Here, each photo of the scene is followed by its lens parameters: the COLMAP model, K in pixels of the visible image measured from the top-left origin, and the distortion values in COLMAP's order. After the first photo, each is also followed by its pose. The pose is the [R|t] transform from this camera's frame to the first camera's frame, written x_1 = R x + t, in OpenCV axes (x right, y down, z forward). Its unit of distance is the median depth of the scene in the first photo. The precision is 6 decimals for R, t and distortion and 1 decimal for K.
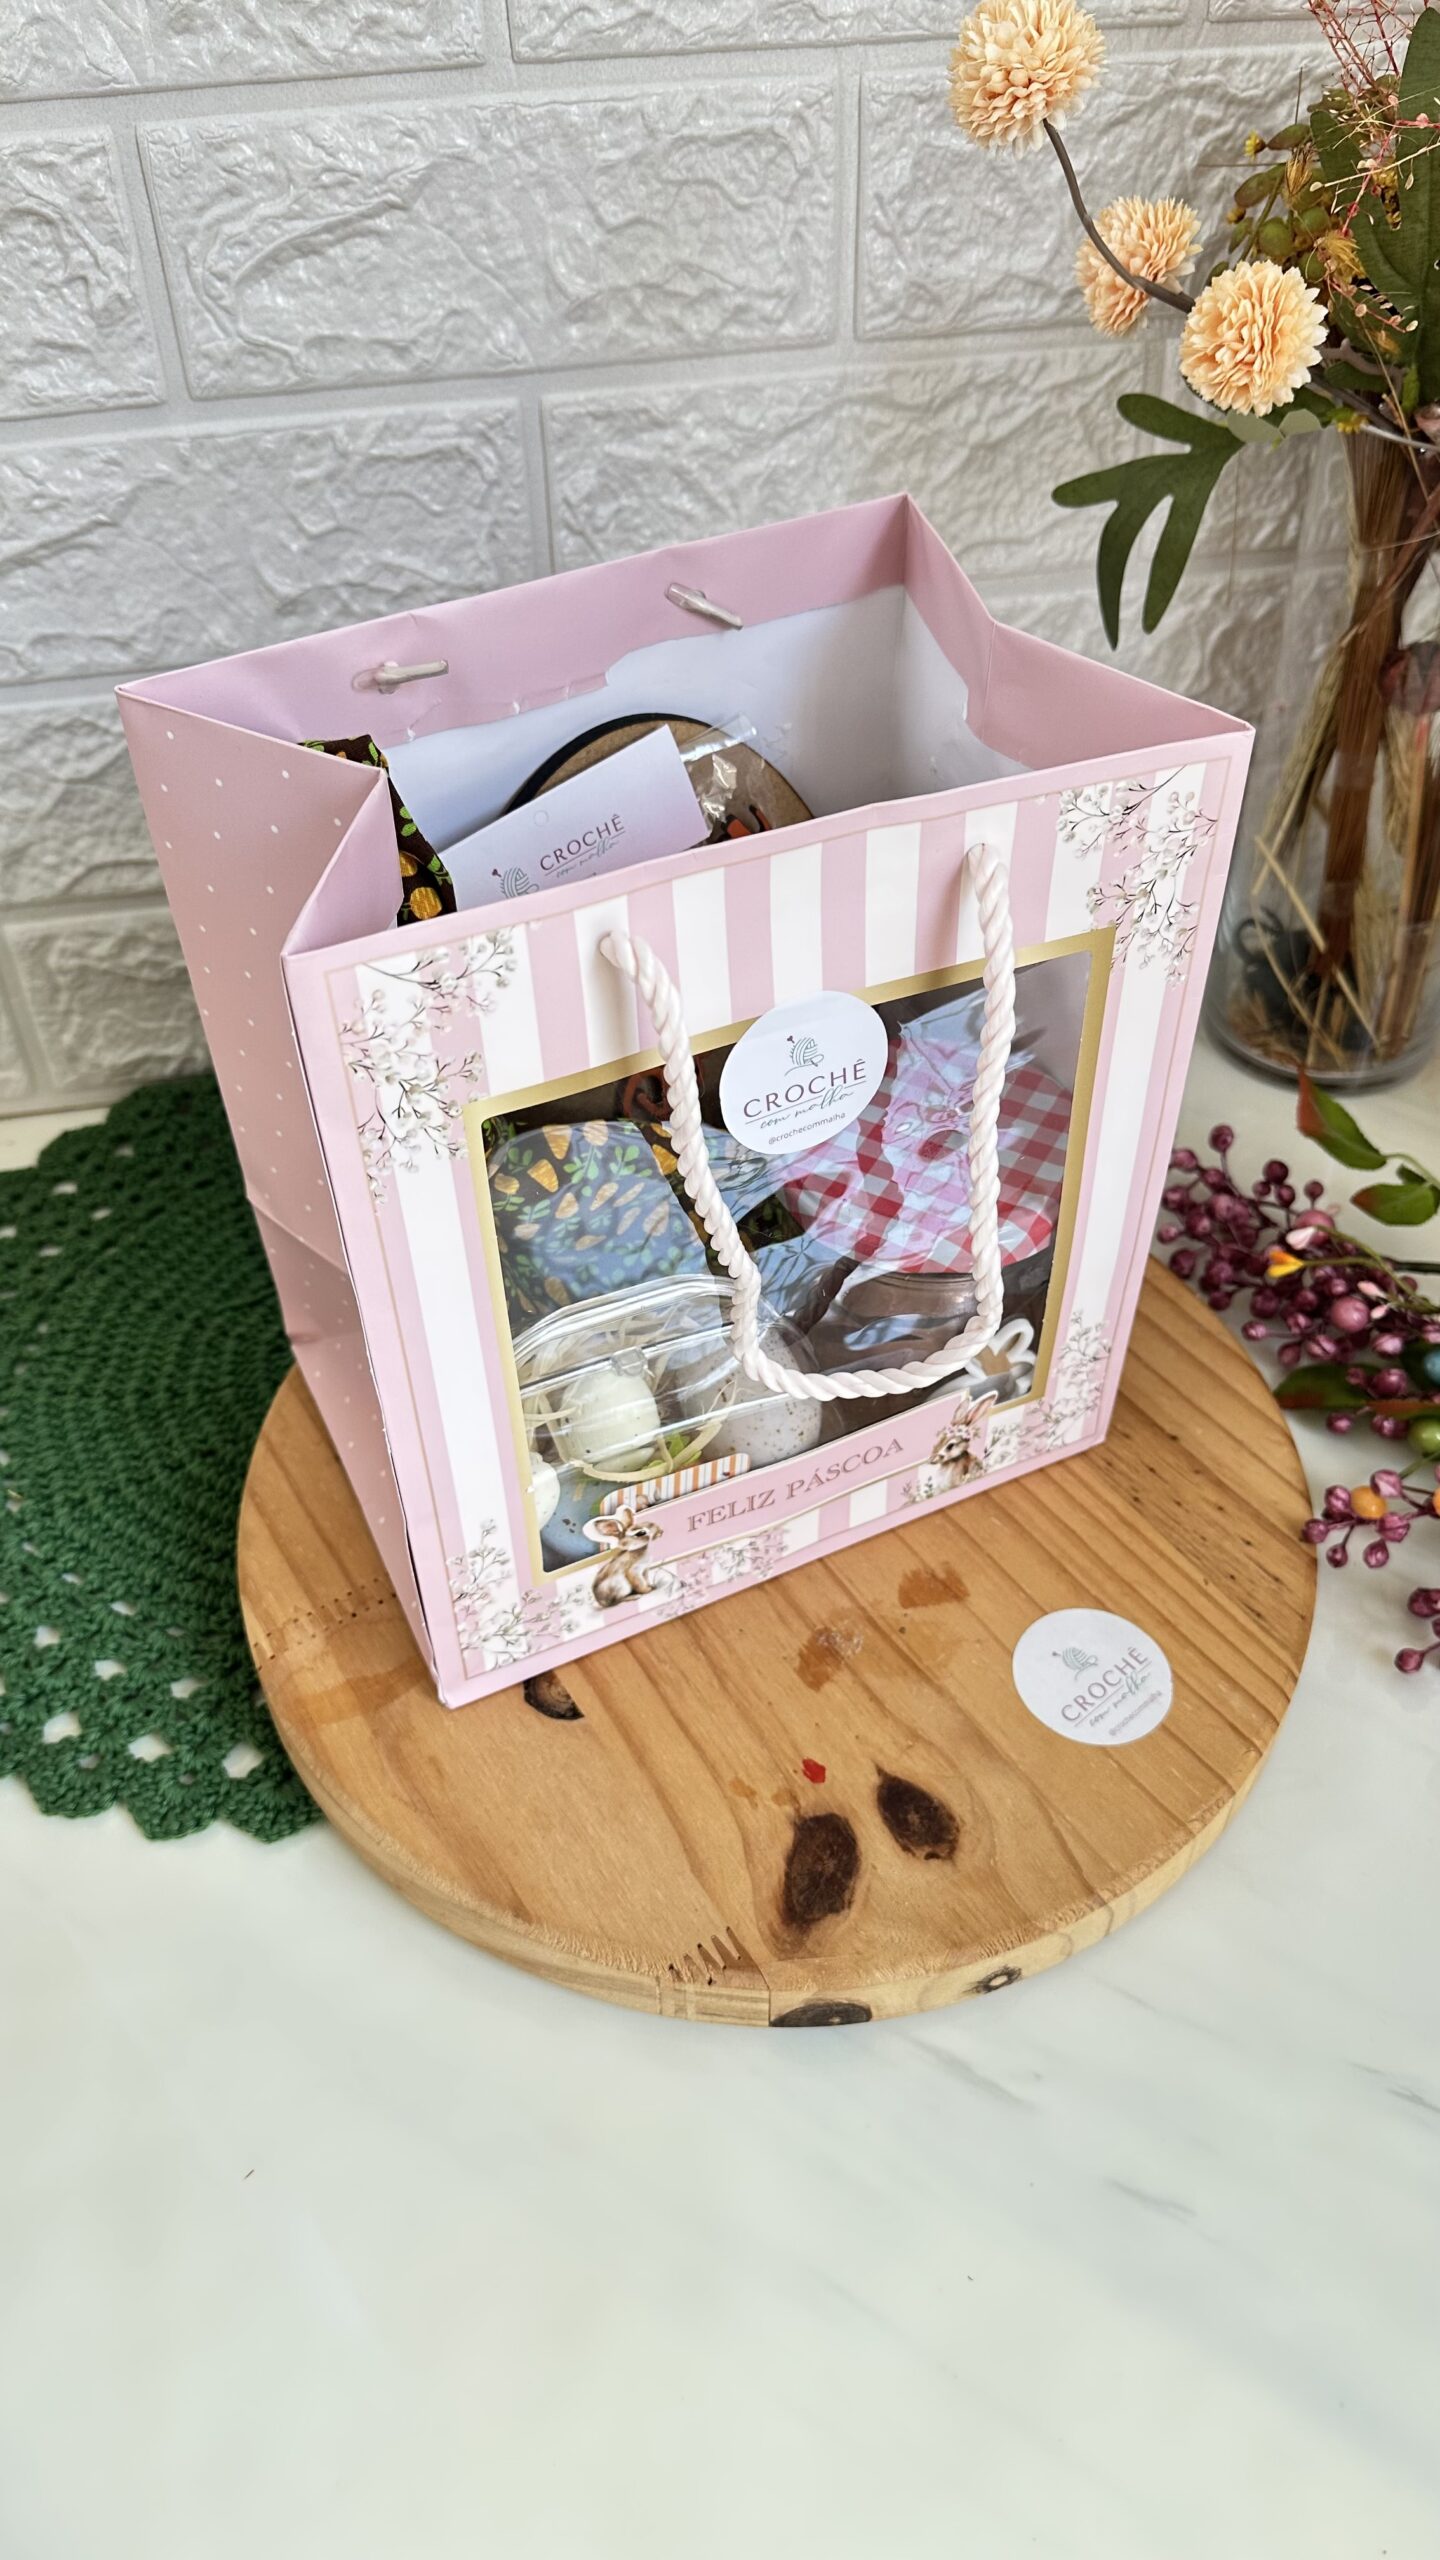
lens RADIAL K [[1834.9, 0, 695.7], [0, 1834.9, 1249.0], [0, 0, 1]] dist [0.059510, -0.122183]
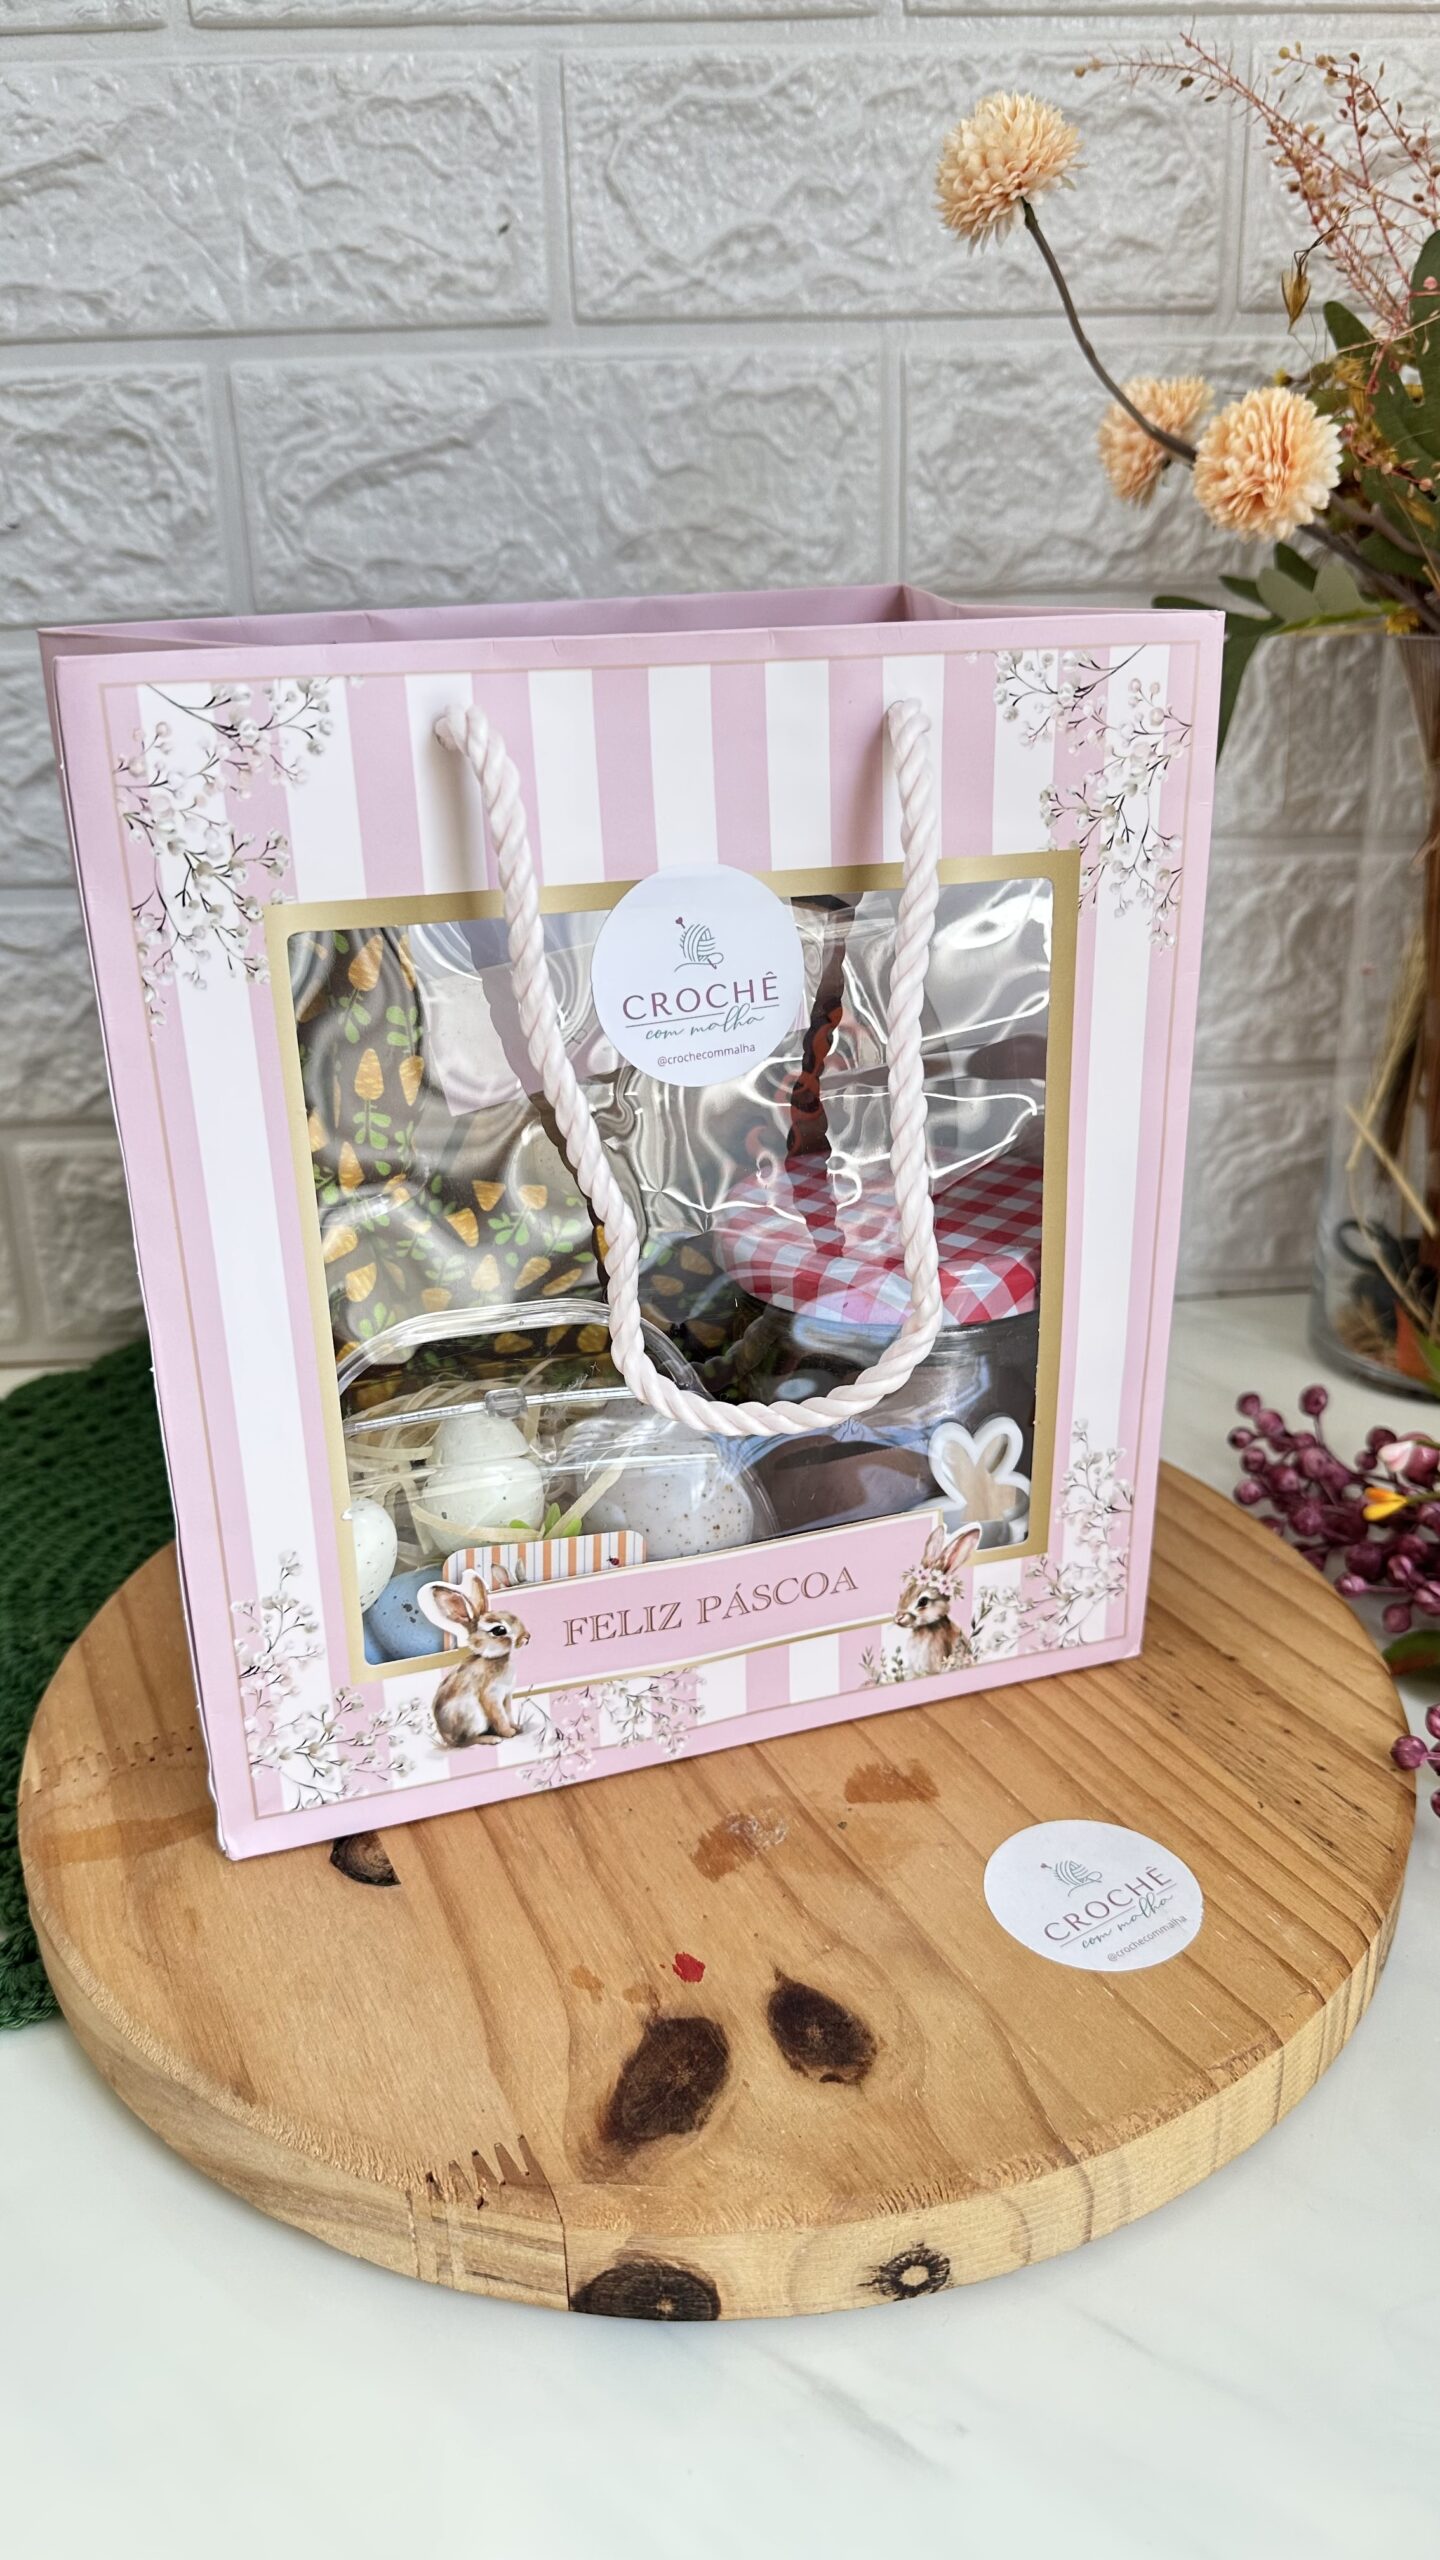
lens RADIAL K [[1834.9, 0, 695.7], [0, 1834.9, 1249.0], [0, 0, 1]] dist [0.059510, -0.122183]
pose [[0.991741, 0.043344, -0.120713, 0.137309], [-0.084397, 0.929235, -0.359720, 0.271764], [0.096579, 0.366937, 0.925219, 0.217161]]
